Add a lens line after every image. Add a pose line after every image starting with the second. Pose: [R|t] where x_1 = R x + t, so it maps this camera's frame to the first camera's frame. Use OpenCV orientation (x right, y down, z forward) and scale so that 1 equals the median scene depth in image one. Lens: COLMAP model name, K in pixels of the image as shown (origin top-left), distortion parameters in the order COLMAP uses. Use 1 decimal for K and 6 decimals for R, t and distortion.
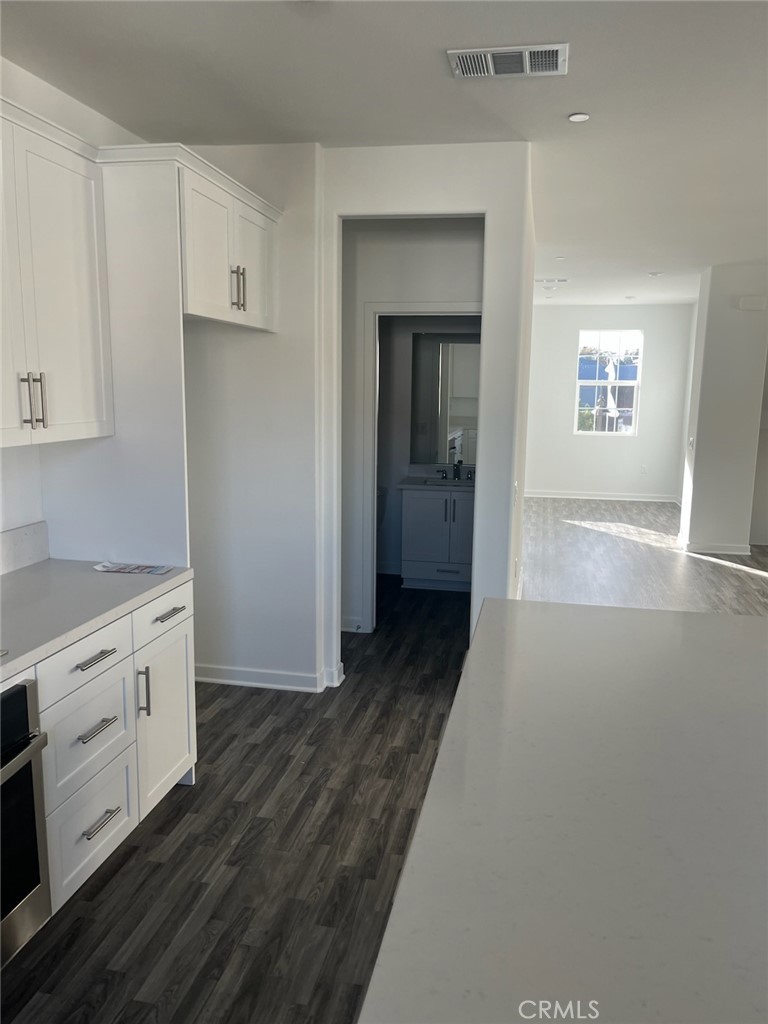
lens RADIAL K [[775.7, 0, 384.0], [0, 775.7, 512.0], [0, 0, 1]] dist [0.065963, -0.097261]
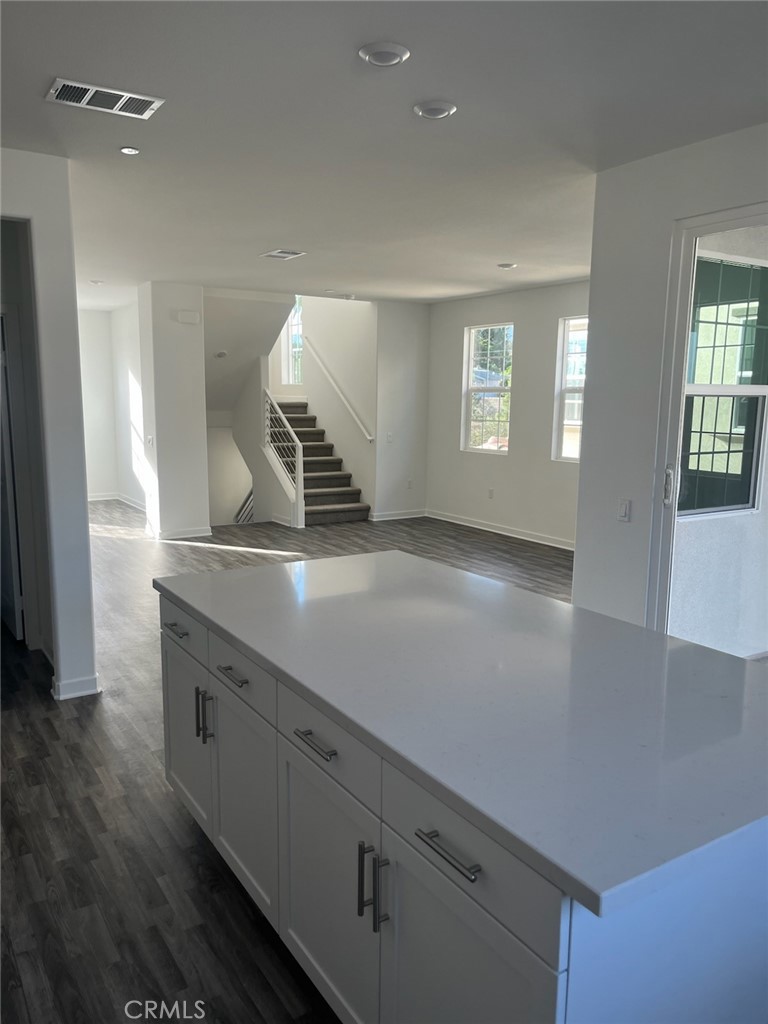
lens RADIAL K [[775.7, 0, 384.0], [0, 775.7, 512.0], [0, 0, 1]] dist [0.065963, -0.097261]
pose [[0.722539, -0.108707, 0.682730, -0.297227], [0.110409, 0.993029, 0.041267, 0.003494], [-0.682457, 0.045563, 0.729504, -0.041600]]
